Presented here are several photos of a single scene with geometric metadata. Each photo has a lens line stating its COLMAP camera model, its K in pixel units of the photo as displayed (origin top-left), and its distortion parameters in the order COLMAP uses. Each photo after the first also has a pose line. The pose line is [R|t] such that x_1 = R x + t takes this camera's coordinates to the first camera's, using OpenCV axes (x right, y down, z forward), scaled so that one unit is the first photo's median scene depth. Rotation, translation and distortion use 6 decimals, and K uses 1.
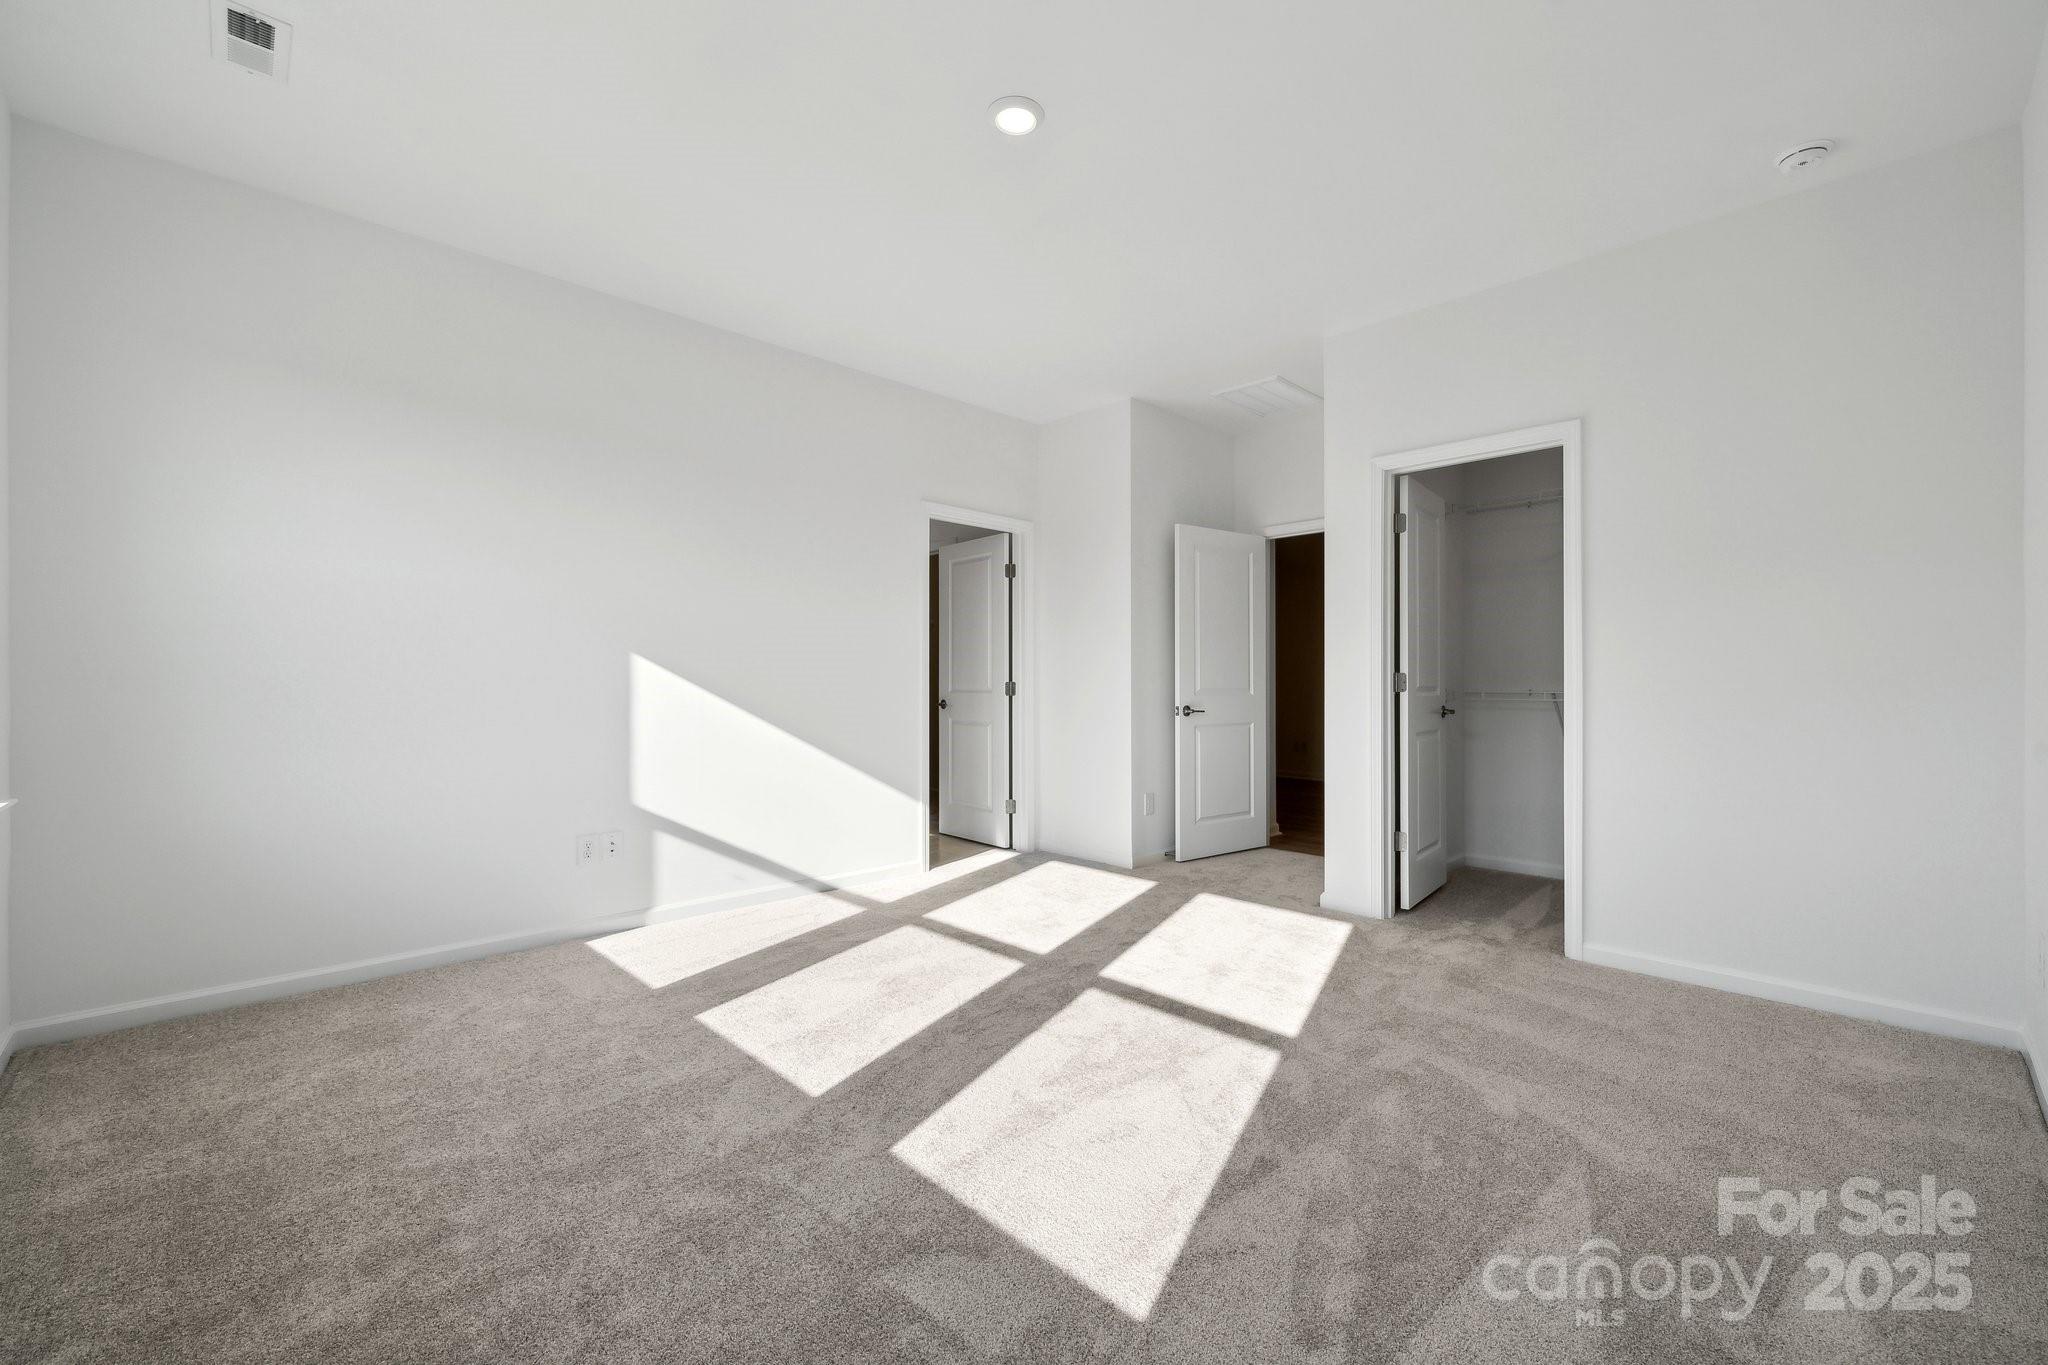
lens RADIAL K [[862.8, 0, 1032.6], [0, 862.8, 680.7], [0, 0, 1]] dist [-0.001333, -0.000207]
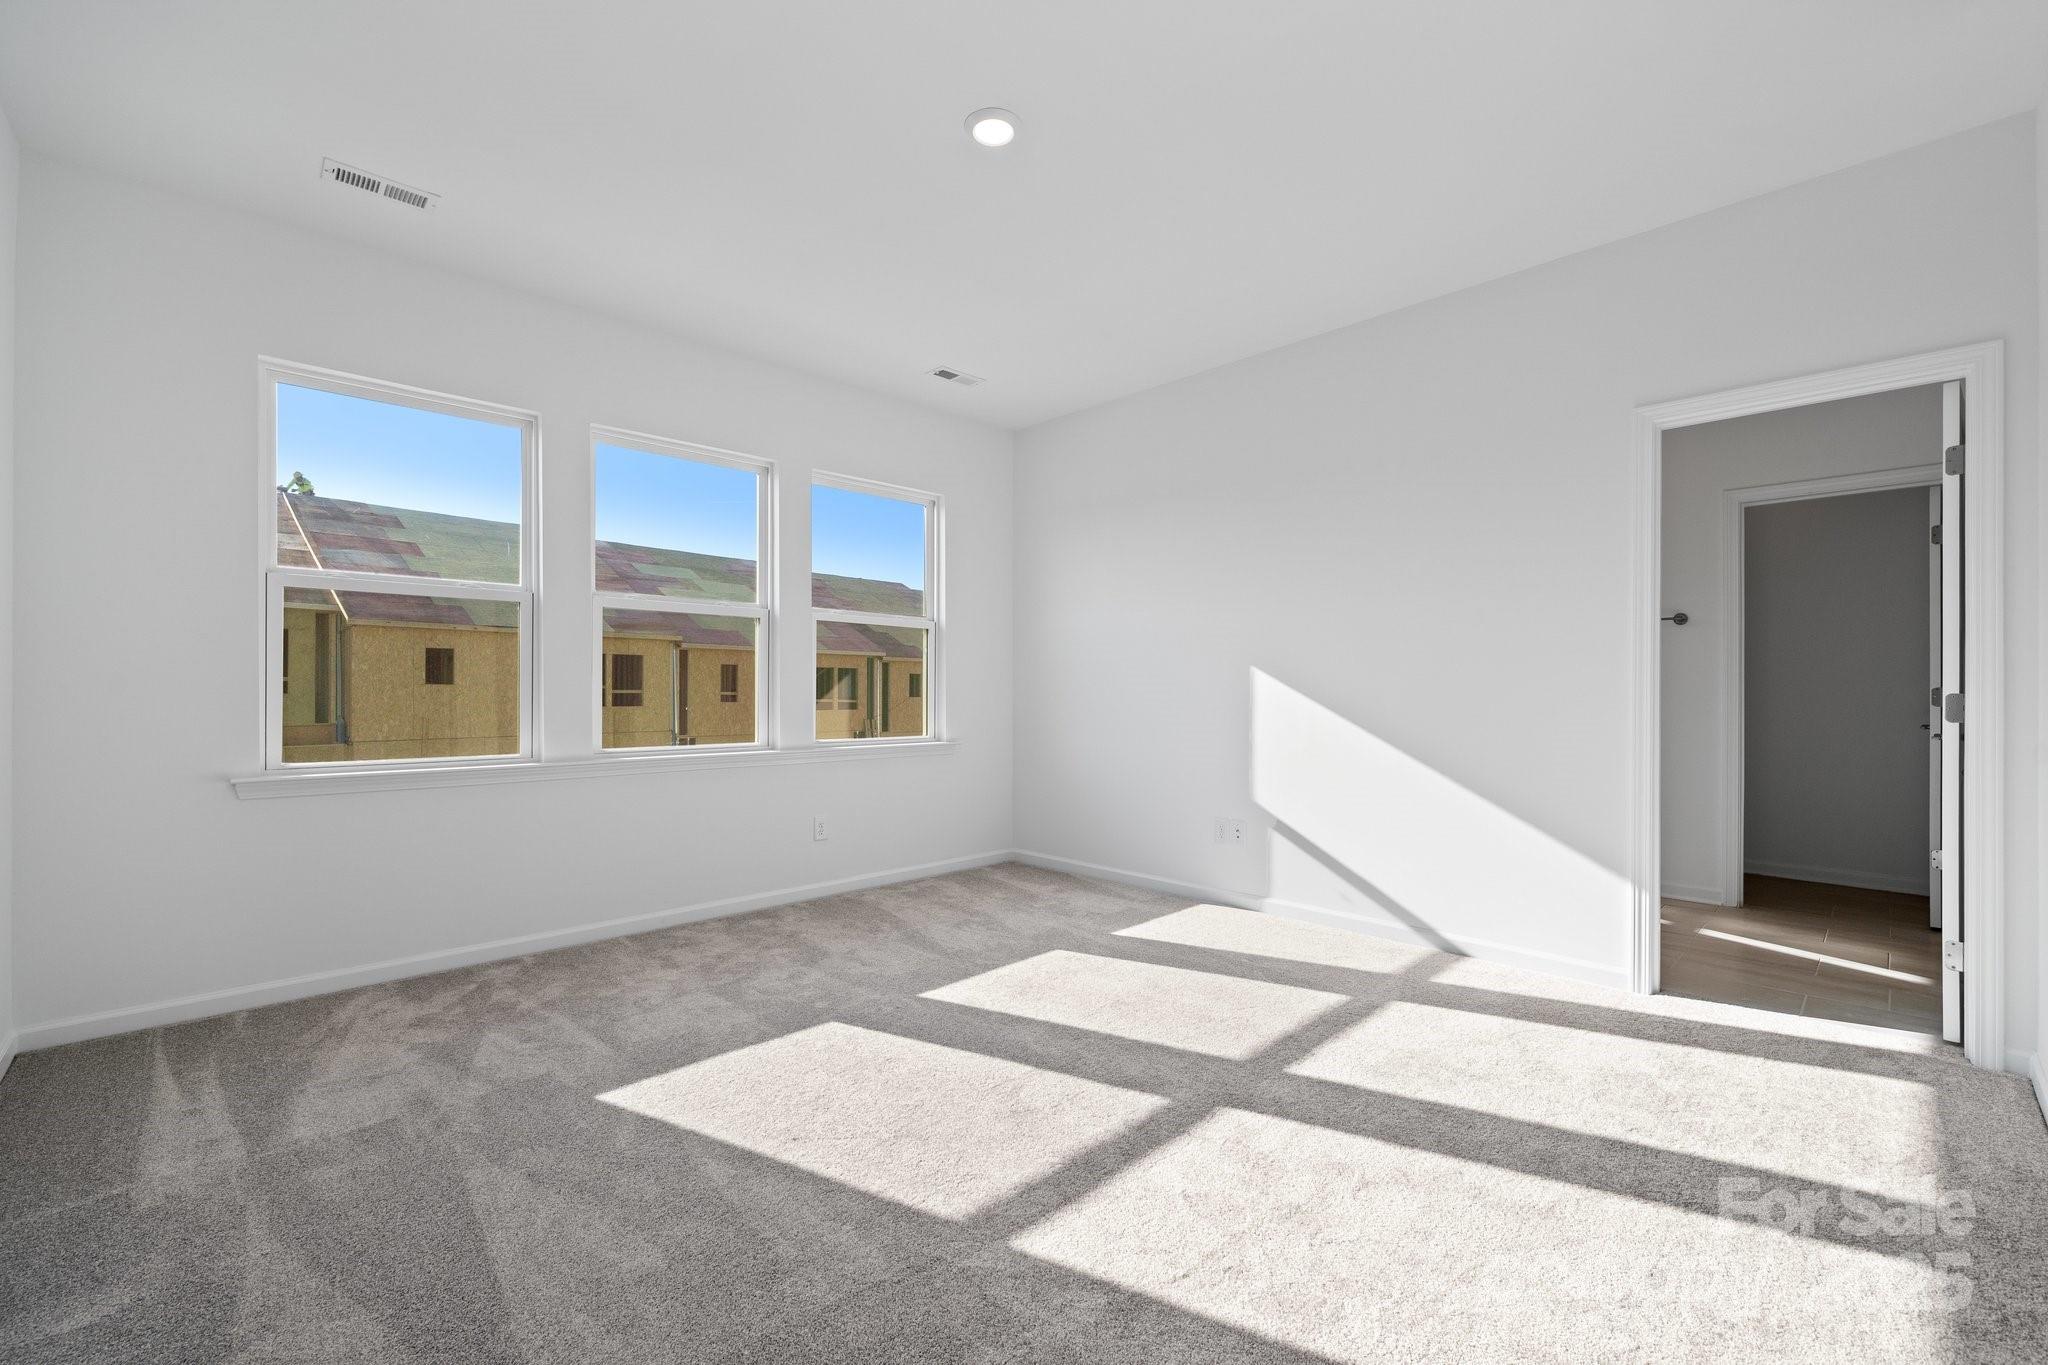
lens RADIAL K [[862.8, 0, 1032.6], [0, 862.8, 680.7], [0, 0, 1]] dist [-0.001333, -0.000207]
pose [[0.018990, -0.006003, -0.999802, 0.669551], [-0.014525, 0.999875, -0.006280, -0.001873], [0.999714, 0.014641, 0.018900, 0.688552]]
